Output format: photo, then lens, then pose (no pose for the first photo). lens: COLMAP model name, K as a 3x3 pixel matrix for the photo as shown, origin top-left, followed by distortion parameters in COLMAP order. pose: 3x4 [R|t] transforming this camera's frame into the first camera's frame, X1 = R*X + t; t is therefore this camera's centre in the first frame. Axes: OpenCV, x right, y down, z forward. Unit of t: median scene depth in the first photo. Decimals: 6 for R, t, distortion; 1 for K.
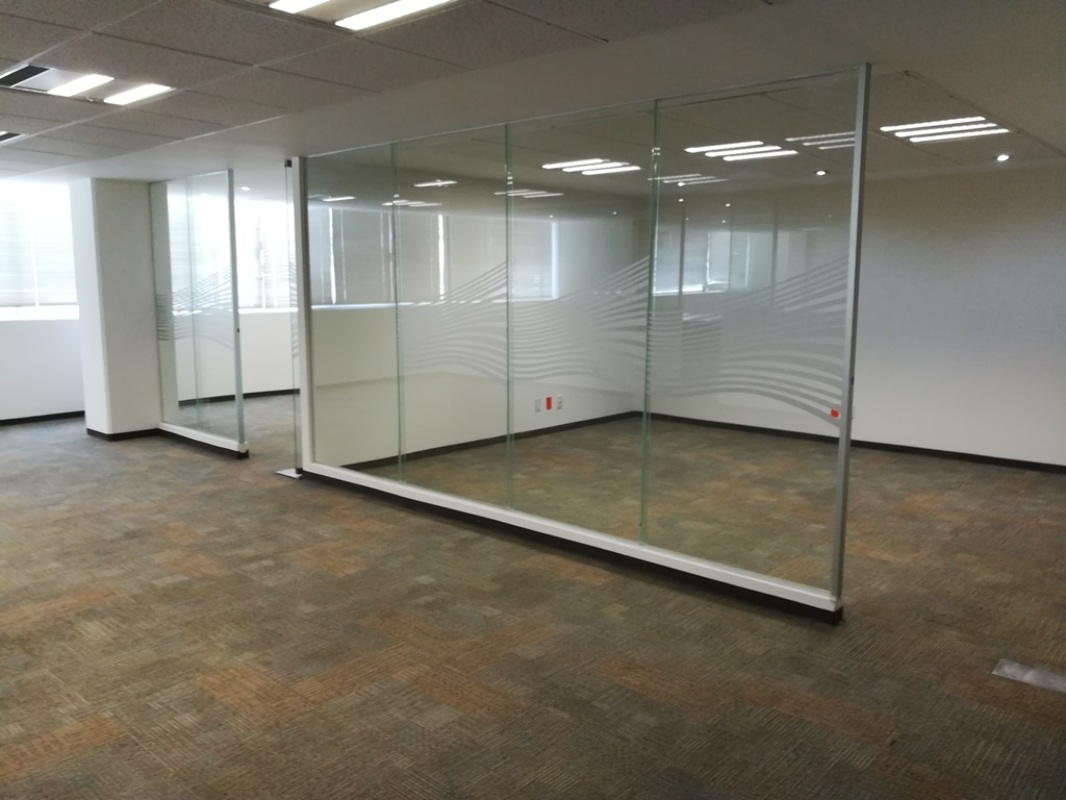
lens RADIAL K [[856.6, 0, 533.0], [0, 856.6, 400.0], [0, 0, 1]] dist [0.006273, 0.009291]
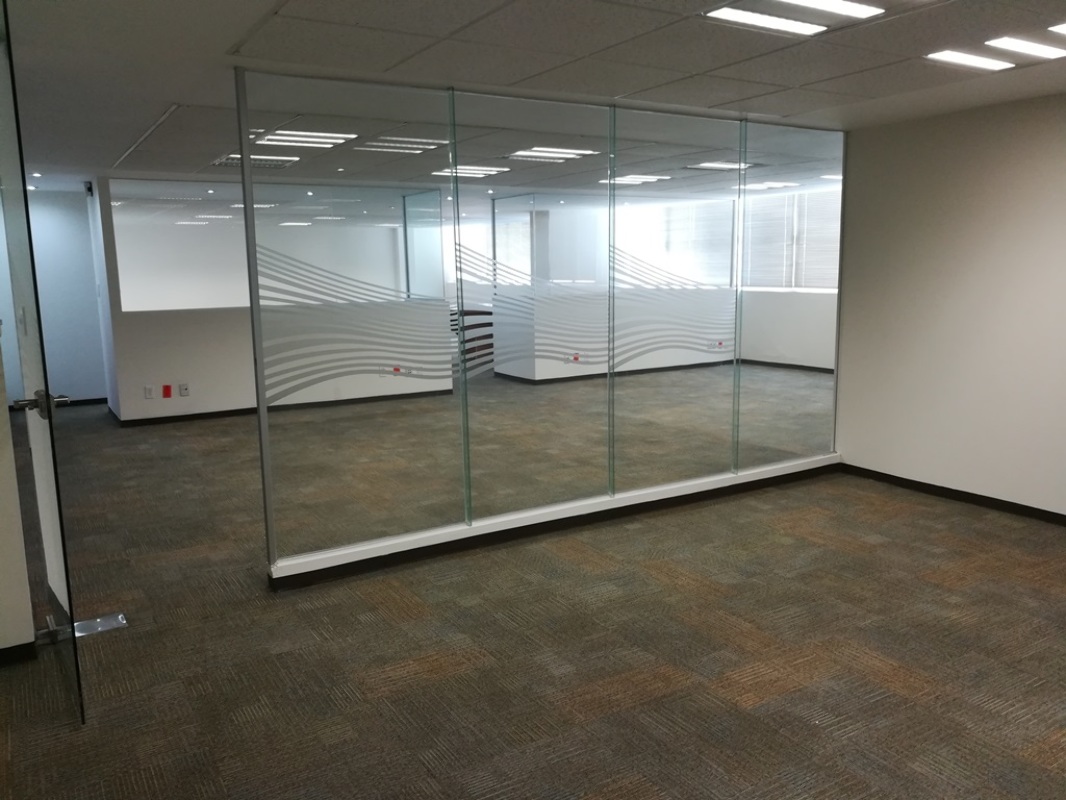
lens RADIAL K [[856.6, 0, 533.0], [0, 856.6, 400.0], [0, 0, 1]] dist [0.006273, 0.009291]
pose [[-0.282608, 0.153860, -0.946816, 0.994756], [-0.122948, 0.973101, 0.194829, -0.174144], [0.951324, 0.171470, -0.256089, 1.234966]]
